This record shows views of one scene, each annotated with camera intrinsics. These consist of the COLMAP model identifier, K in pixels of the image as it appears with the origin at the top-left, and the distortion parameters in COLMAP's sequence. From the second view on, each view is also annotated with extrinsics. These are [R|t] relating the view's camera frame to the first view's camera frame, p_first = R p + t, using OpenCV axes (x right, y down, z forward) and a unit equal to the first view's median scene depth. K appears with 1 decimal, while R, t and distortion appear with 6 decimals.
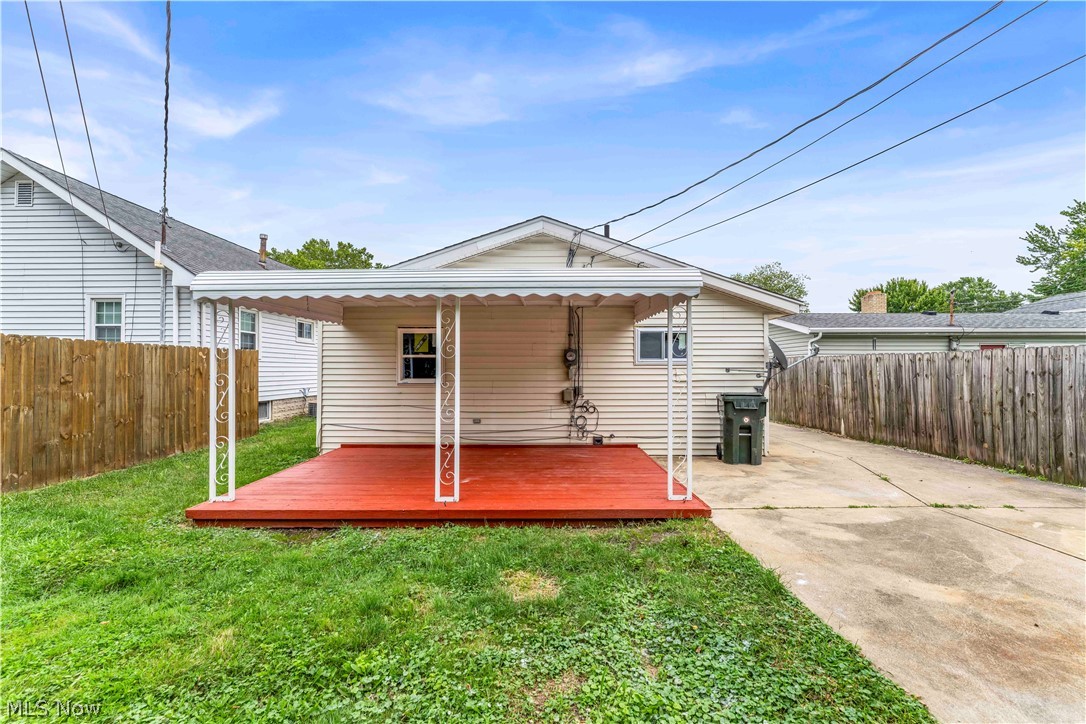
lens RADIAL K [[455.3, 0, 541.6], [0, 455.3, 362.3], [0, 0, 1]] dist [-0.004739, 0.000292]
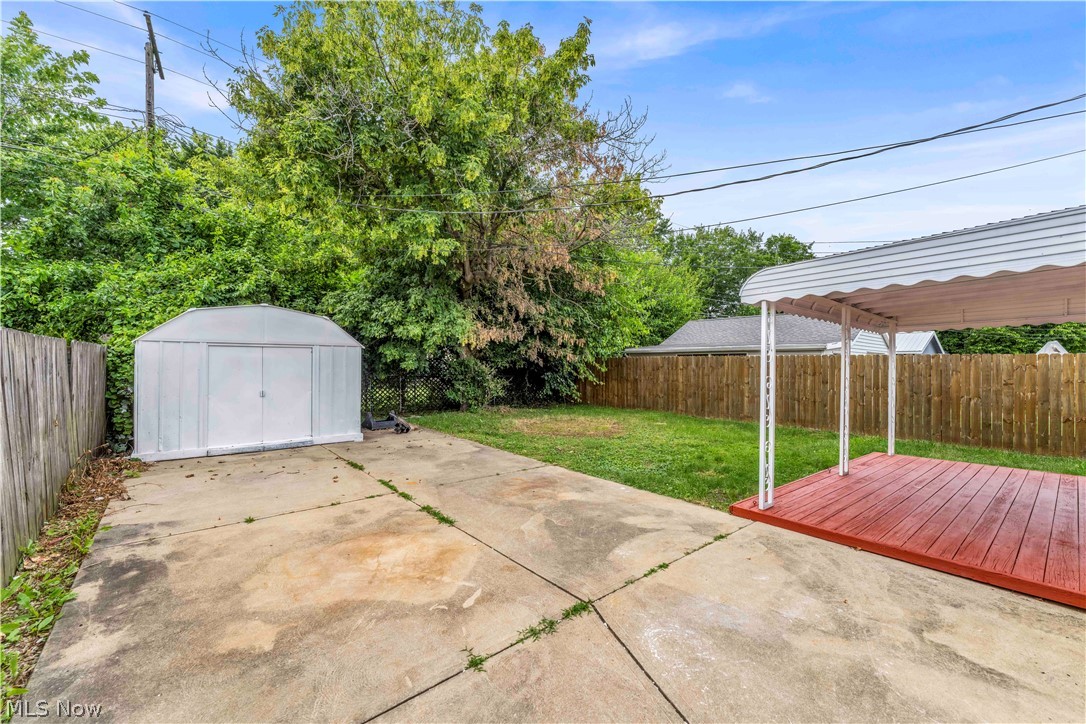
lens RADIAL K [[492.2, 0, 544.2], [0, 492.2, 368.5], [0, 0, 1]] dist [-0.000335, 0.000015]
pose [[-0.764342, -0.004809, -0.644793, 1.671491], [0.001168, 0.999960, -0.008843, 0.007747], [0.644810, -0.007512, -0.764306, 1.840830]]
